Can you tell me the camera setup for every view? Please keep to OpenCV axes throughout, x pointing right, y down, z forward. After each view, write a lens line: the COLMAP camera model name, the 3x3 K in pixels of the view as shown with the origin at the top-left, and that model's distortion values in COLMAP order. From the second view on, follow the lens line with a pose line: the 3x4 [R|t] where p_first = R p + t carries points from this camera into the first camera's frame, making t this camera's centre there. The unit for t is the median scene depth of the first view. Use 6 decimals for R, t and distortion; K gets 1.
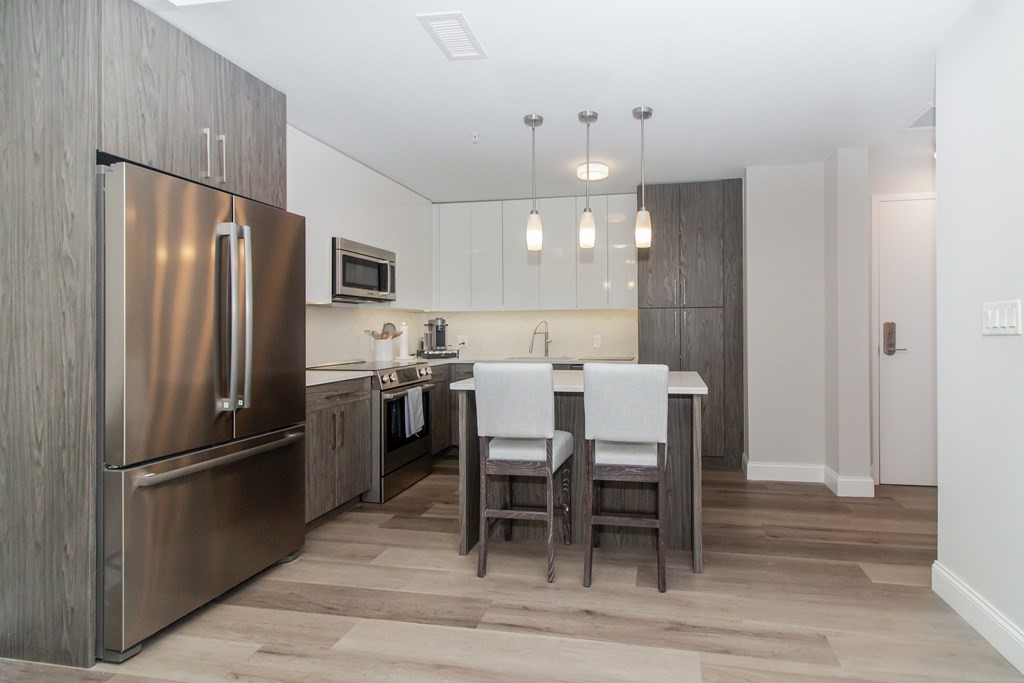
lens RADIAL K [[791.3, 0, 634.9], [0, 791.3, 354.7], [0, 0, 1]] dist [0.004139, 0.000676]
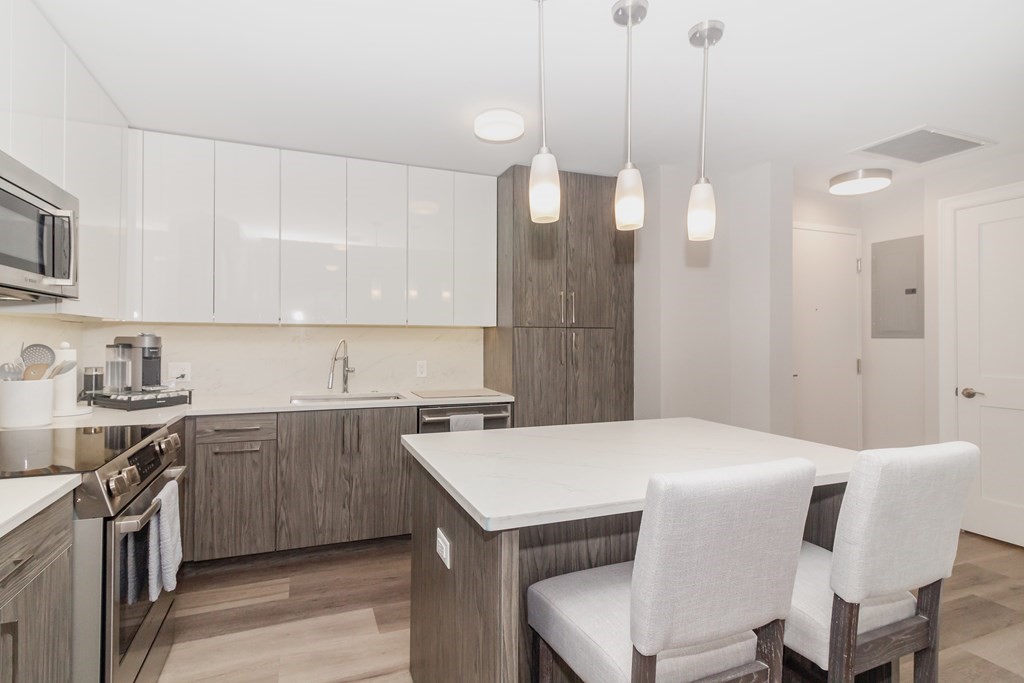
lens RADIAL K [[485.2, 0, 447.5], [0, 485.2, 338.0], [0, 0, 1]] dist [0.002512, 0.000593]
pose [[0.780783, 0.002973, 0.624796, -0.329540], [0.007319, 0.999877, -0.013904, -0.041478], [-0.624760, 0.015429, 0.780665, 0.669653]]
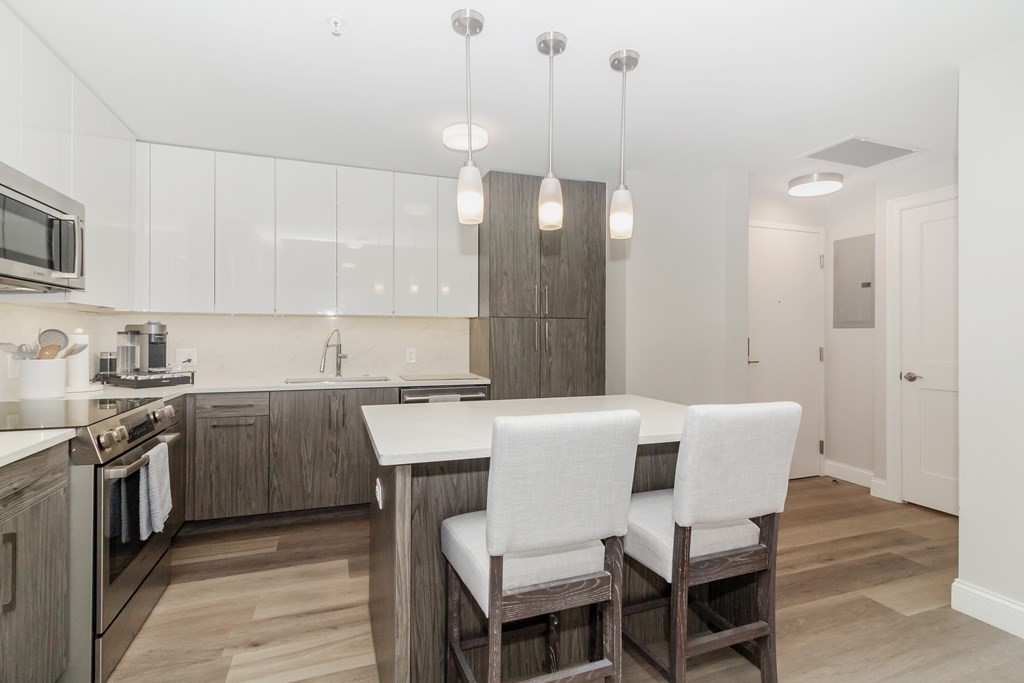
lens RADIAL K [[495.9, 0, 512.0], [0, 495.9, 341.5], [0, 0, 1]] dist [0.002141, 0.000136]
pose [[0.782825, -0.001957, 0.622238, -0.300780], [0.009798, 0.999910, -0.009182, -0.027196], [-0.622164, 0.013284, 0.782774, 0.566960]]
